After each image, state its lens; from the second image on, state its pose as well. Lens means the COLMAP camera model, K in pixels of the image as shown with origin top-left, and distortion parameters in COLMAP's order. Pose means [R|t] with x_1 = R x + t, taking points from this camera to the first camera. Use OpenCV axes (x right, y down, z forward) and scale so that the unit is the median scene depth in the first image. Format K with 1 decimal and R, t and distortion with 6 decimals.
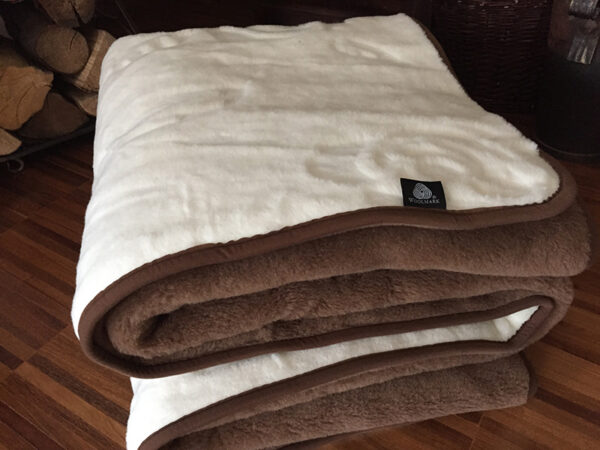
lens RADIAL K [[540.1, 0, 300.0], [0, 540.1, 225.0], [0, 0, 1]] dist [0.007390, -0.000506]
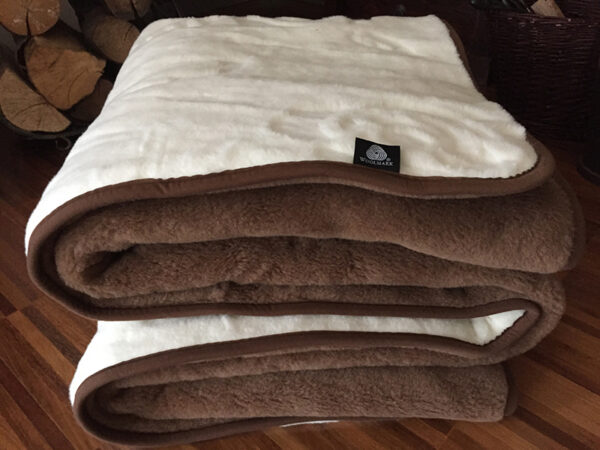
lens RADIAL K [[540.1, 0, 300.0], [0, 540.1, 225.0], [0, 0, 1]] dist [0.007390, -0.000506]
pose [[0.983642, 0.108628, -0.143697, 0.204541], [-0.118690, 0.990906, -0.063387, 0.118490], [0.135505, 0.079405, 0.987590, 0.039470]]
